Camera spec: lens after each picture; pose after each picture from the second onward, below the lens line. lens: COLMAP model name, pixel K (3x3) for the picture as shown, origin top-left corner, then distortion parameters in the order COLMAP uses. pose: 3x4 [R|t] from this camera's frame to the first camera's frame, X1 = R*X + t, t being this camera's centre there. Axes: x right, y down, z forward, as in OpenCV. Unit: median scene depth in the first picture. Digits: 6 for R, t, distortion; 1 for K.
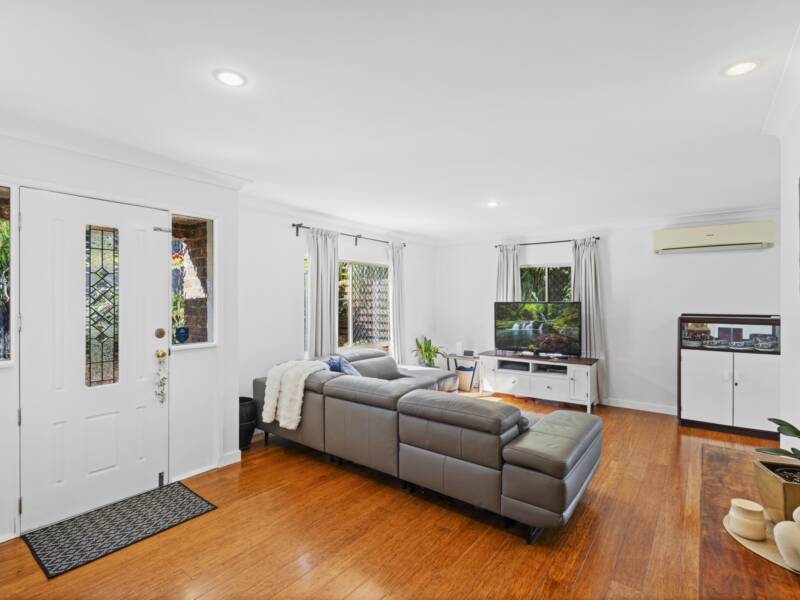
lens RADIAL K [[398.0, 0, 402.3], [0, 398.0, 298.7], [0, 0, 1]] dist [-0.006620, -0.000427]
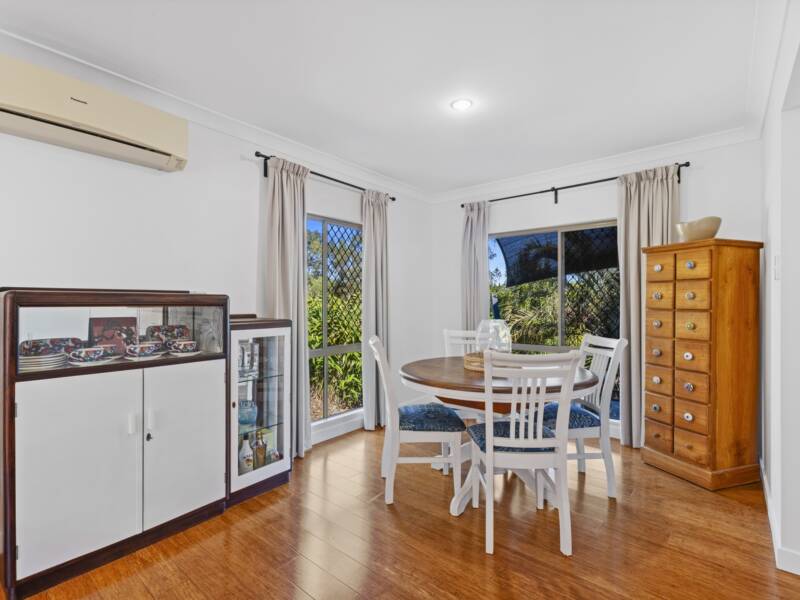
lens RADIAL K [[398.0, 0, 399.6], [0, 398.0, 302.7], [0, 0, 1]] dist [-0.006620, -0.000427]
pose [[0.014668, -0.002385, 0.999890, 0.366122], [0.001785, 0.999996, 0.002359, 0.056005], [-0.999891, 0.001750, 0.014672, 0.661958]]
